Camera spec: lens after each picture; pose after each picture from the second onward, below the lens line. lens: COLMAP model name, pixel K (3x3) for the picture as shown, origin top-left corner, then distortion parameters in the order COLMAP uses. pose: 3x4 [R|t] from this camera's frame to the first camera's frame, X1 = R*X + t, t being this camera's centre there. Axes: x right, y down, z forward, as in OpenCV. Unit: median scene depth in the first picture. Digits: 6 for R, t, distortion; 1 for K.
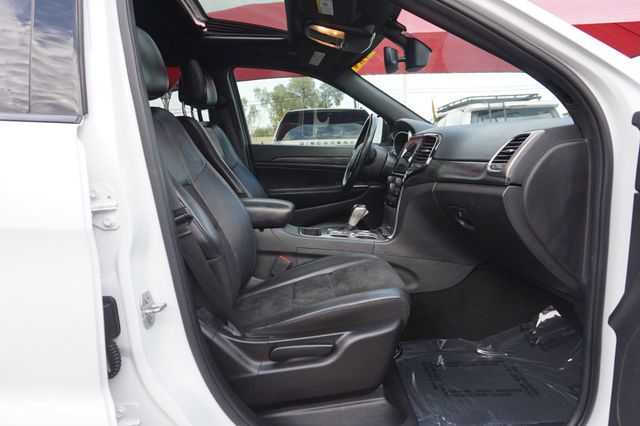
lens RADIAL K [[437.2, 0, 320.0], [0, 437.2, 213.0], [0, 0, 1]] dist [-0.061294, 0.103374]
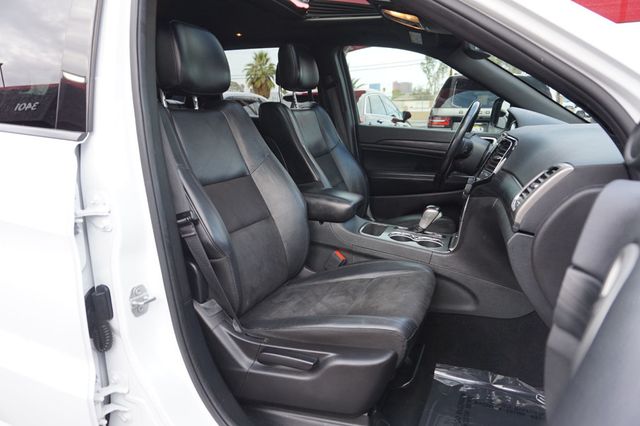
lens RADIAL K [[437.2, 0, 320.0], [0, 437.2, 213.0], [0, 0, 1]] dist [-0.061294, 0.103374]
pose [[0.915492, 0.121436, -0.383572, 0.259071], [-0.084427, 0.990120, 0.111959, -0.100423], [0.393378, -0.070114, 0.916699, 0.081946]]
